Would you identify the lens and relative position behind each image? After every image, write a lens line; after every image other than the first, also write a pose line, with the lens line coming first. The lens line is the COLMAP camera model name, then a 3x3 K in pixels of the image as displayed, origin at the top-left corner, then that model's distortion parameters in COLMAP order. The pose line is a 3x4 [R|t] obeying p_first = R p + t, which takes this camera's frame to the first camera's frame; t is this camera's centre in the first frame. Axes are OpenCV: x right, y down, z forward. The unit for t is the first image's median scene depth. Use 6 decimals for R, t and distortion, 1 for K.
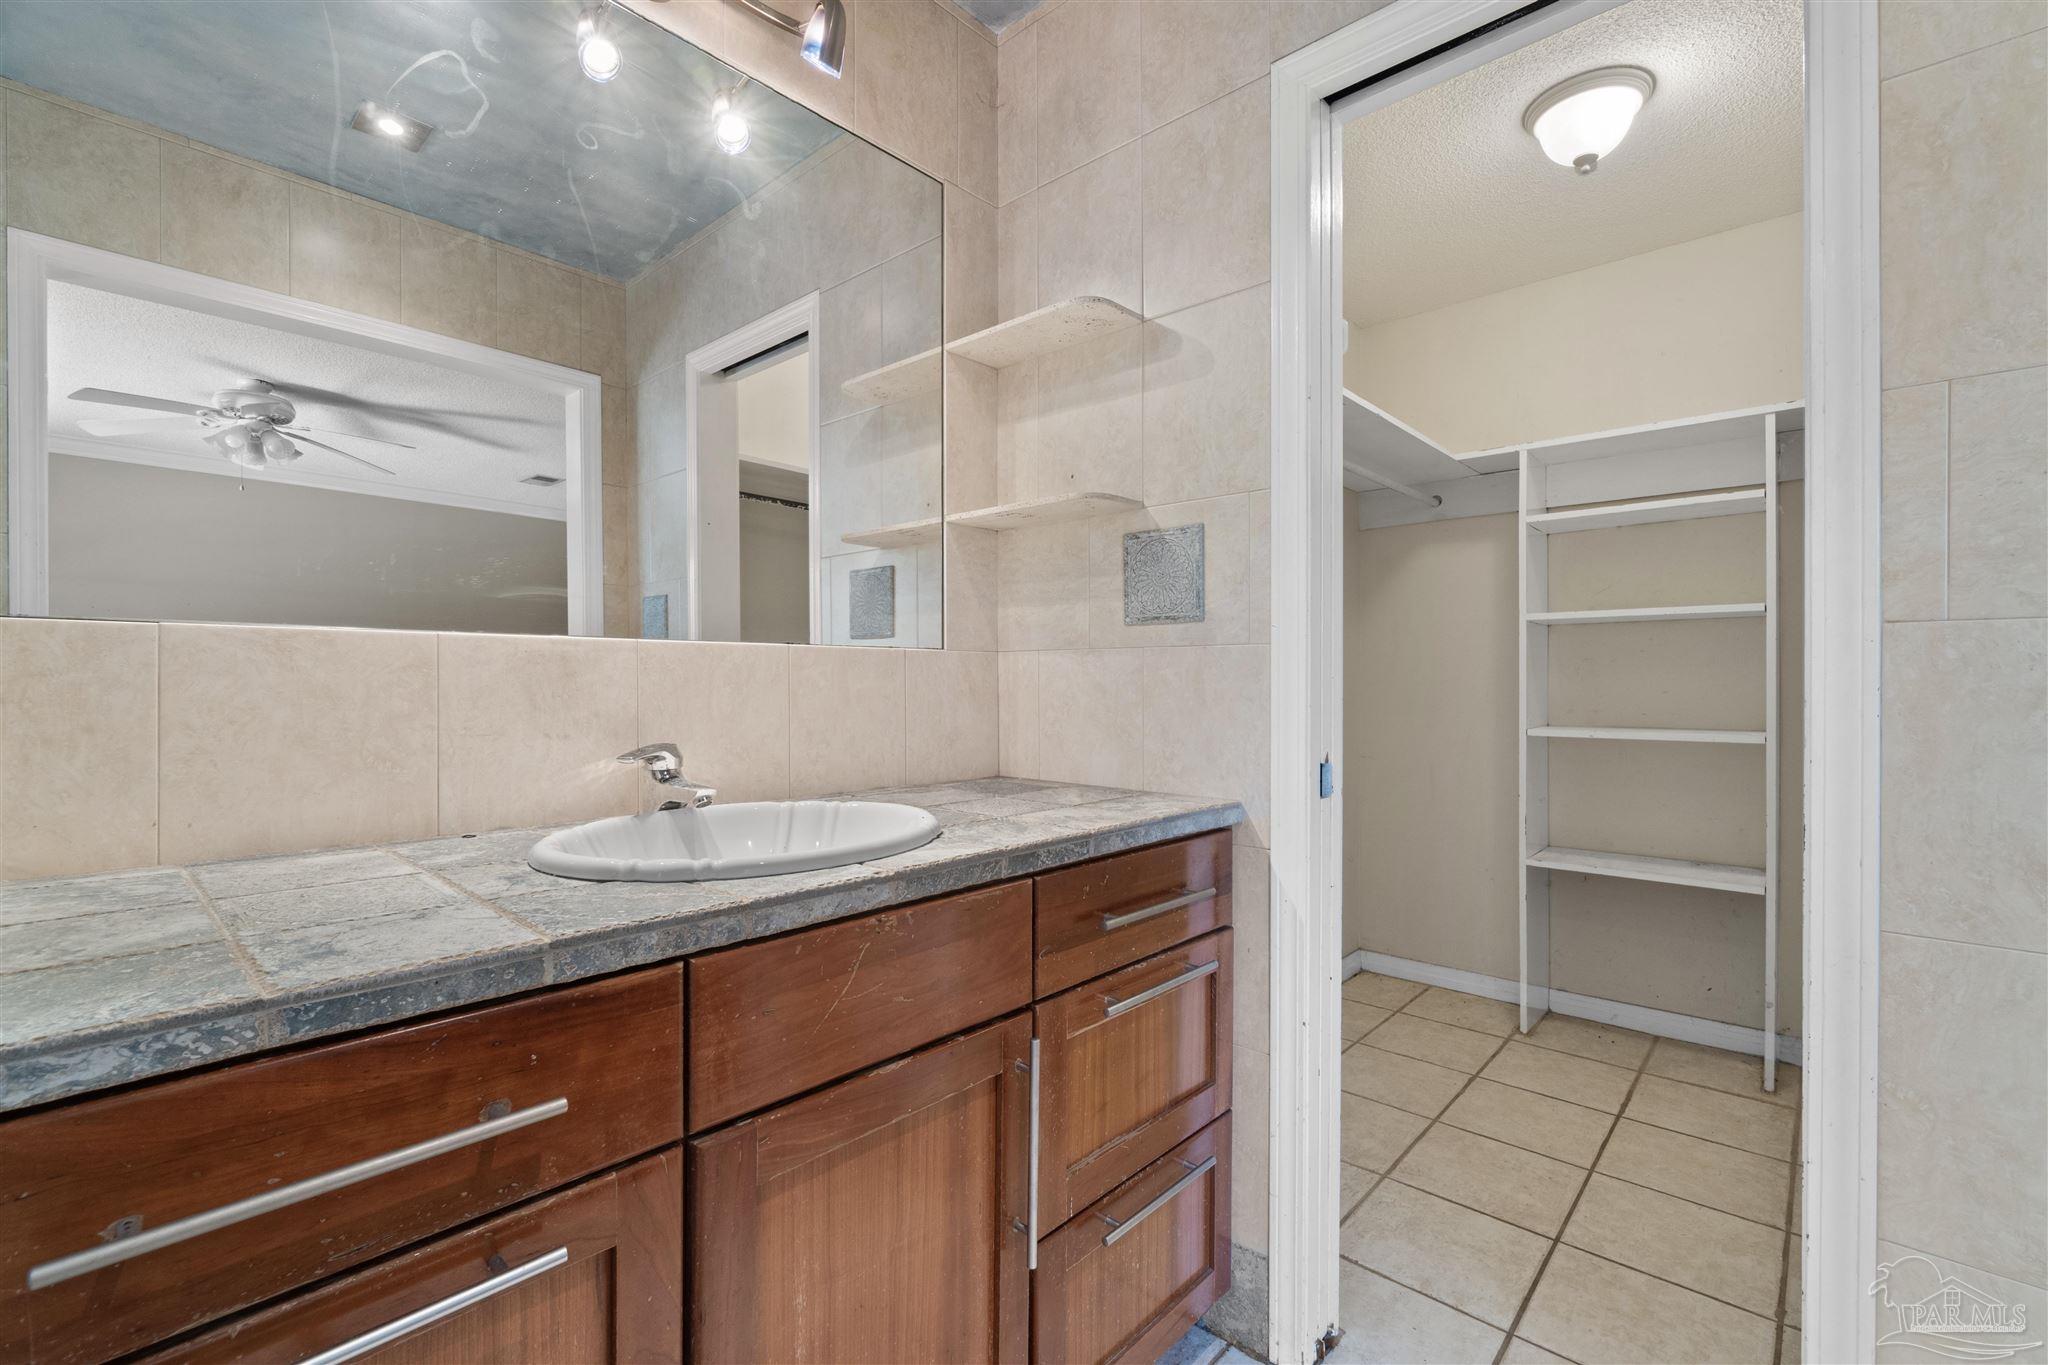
lens RADIAL K [[878.2, 0, 1031.1], [0, 878.2, 667.8], [0, 0, 1]] dist [-0.003115, -0.000115]
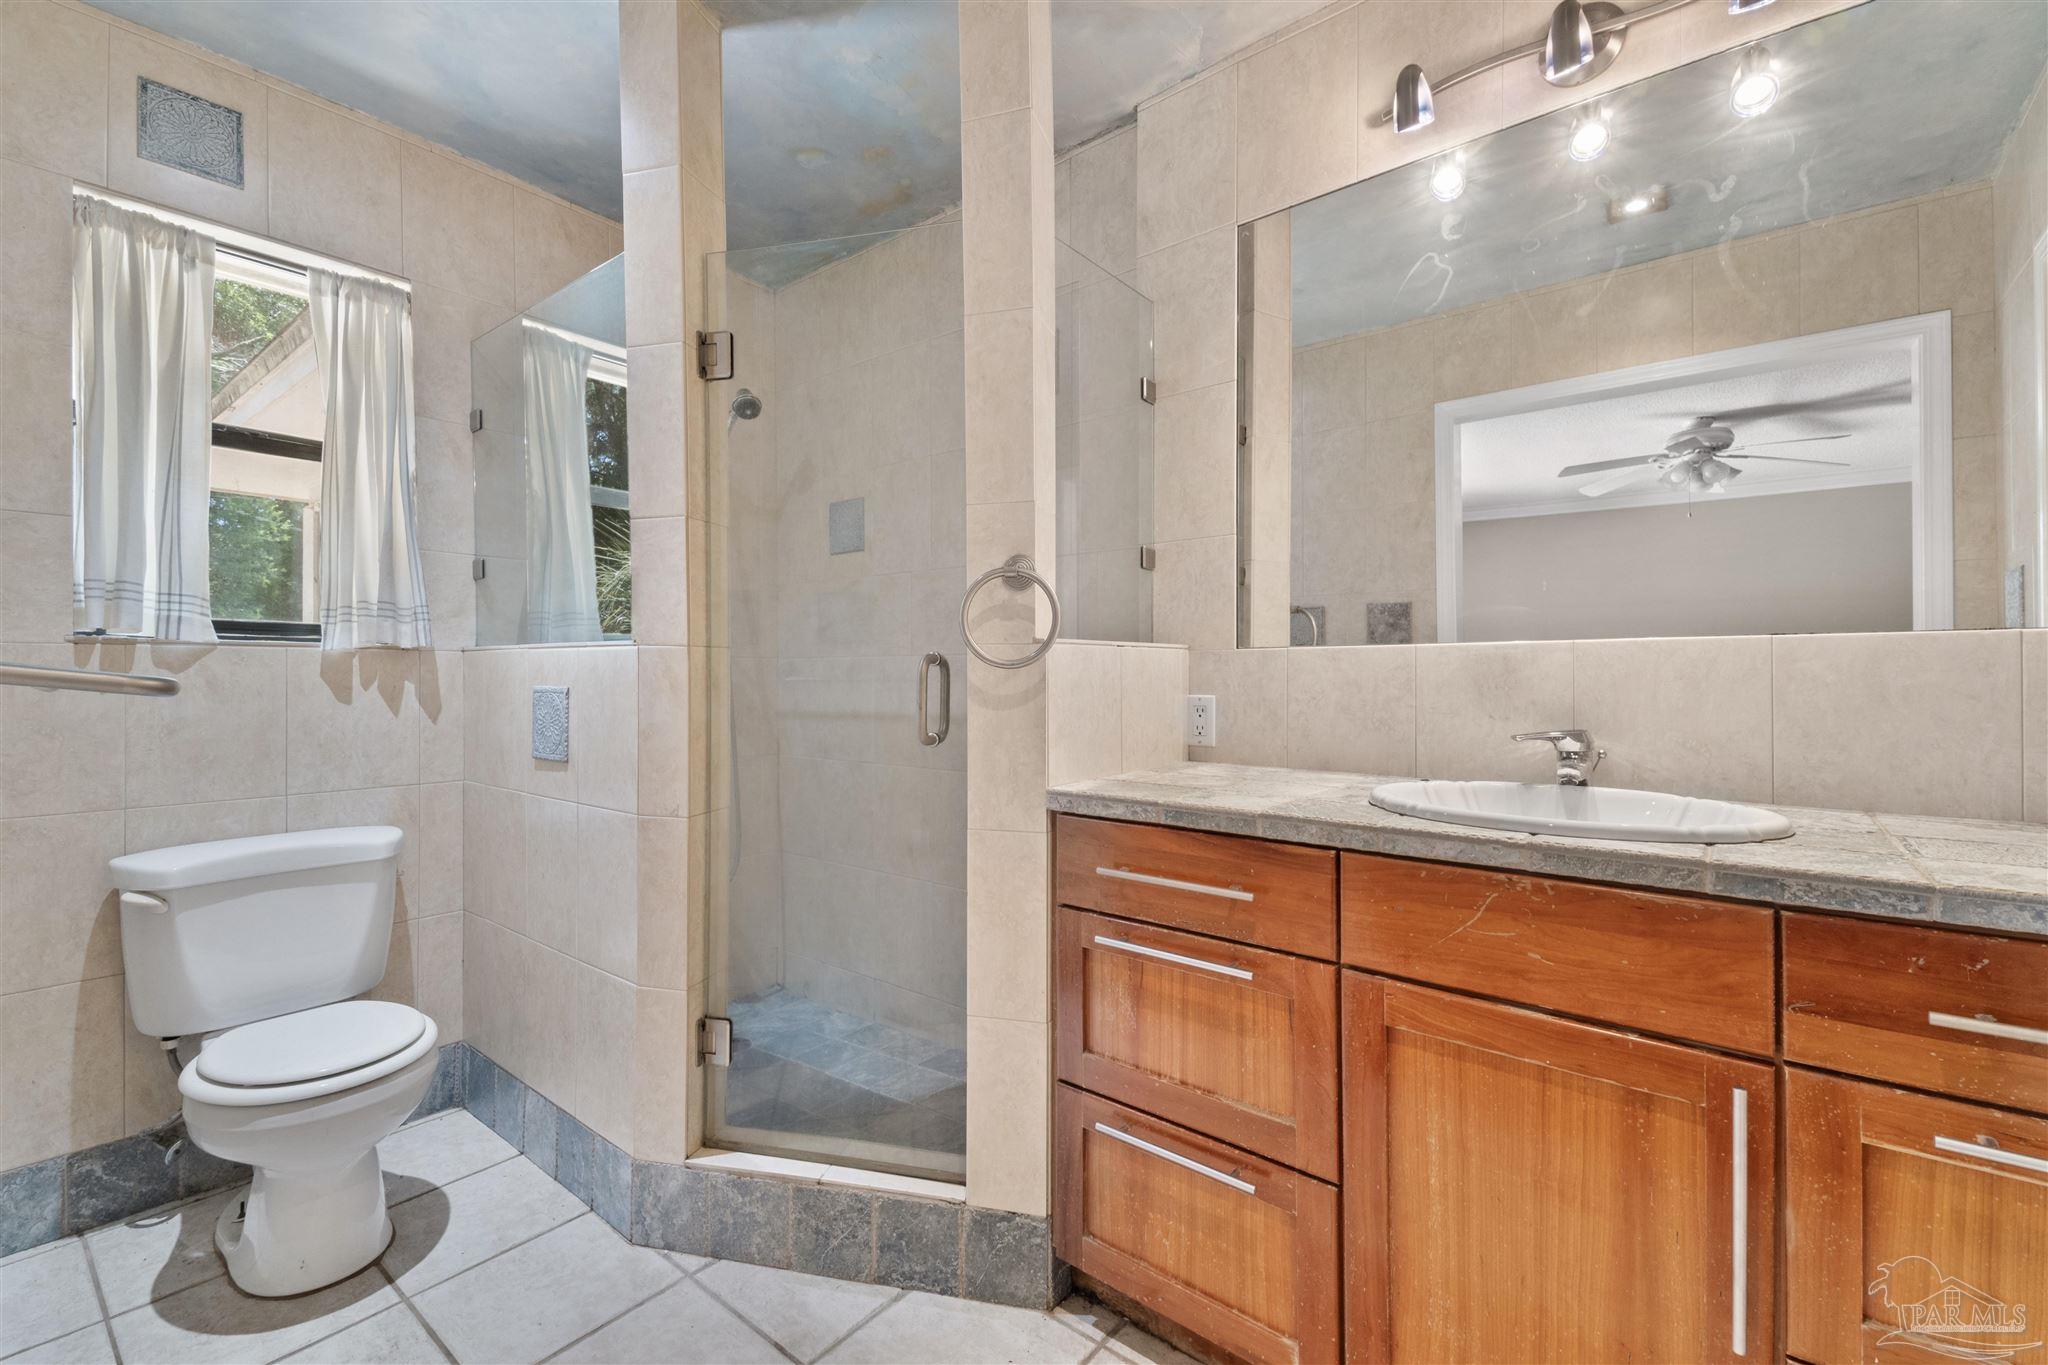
lens RADIAL K [[873.4, 0, 1053.7], [0, 873.4, 678.0], [0, 0, 1]] dist [0.000529, 0.000100]
pose [[0.070514, -0.001962, -0.997509, 0.772495], [0.013809, 0.999904, -0.000990, 0.011441], [0.997415, -0.013705, 0.070535, 0.261569]]
